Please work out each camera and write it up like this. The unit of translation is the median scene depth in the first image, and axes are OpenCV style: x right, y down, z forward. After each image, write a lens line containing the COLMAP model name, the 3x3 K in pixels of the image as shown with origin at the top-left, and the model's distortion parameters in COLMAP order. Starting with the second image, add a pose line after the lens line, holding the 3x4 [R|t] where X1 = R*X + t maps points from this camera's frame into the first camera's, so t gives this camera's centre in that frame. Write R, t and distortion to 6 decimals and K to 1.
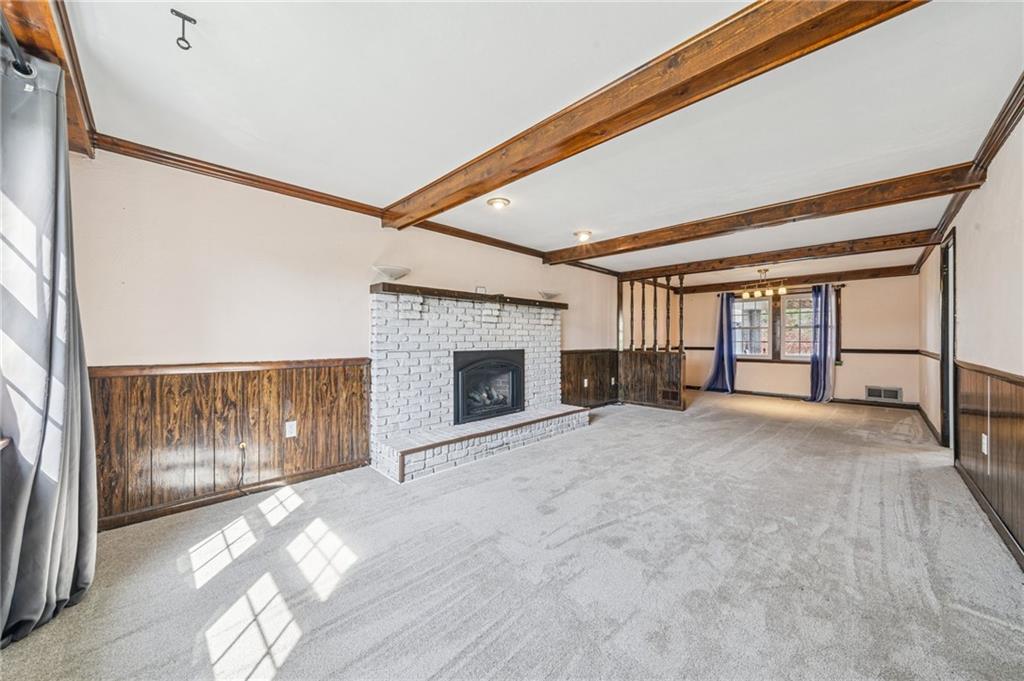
lens RADIAL K [[361.1, 0, 511.2], [0, 361.1, 341.2], [0, 0, 1]] dist [0.001161, 0.000239]
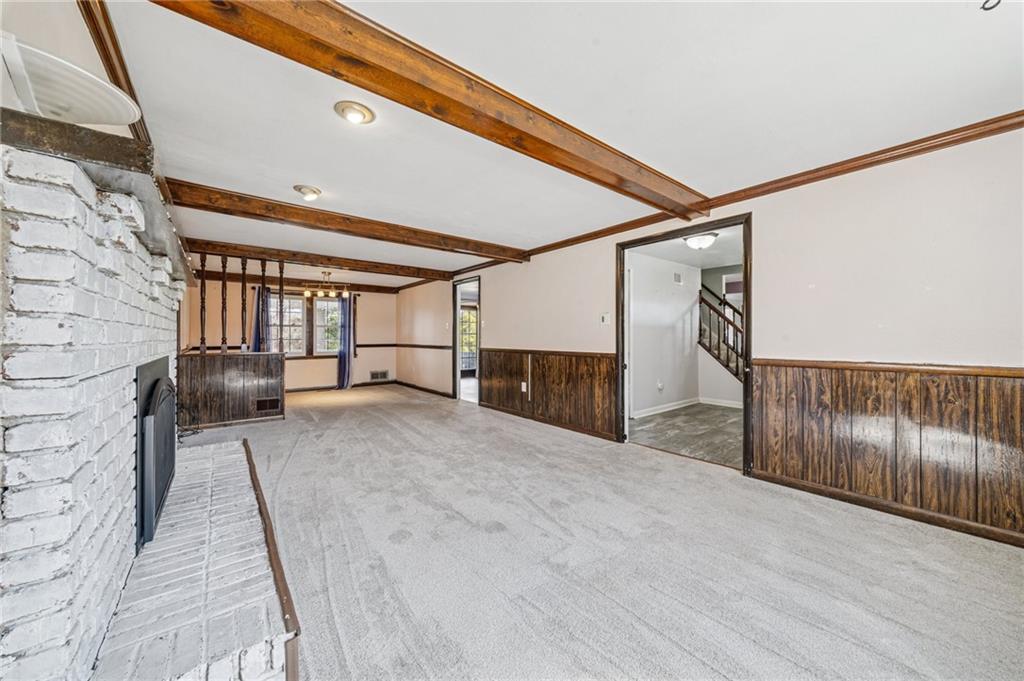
lens RADIAL K [[361.1, 0, 509.2], [0, 361.1, 333.6], [0, 0, 1]] dist [0.001161, 0.000239]
pose [[0.118019, 0.009683, 0.992964, -0.413153], [0.005297, 0.999932, -0.010380, -0.001224], [-0.992997, 0.006485, 0.117960, 0.449445]]
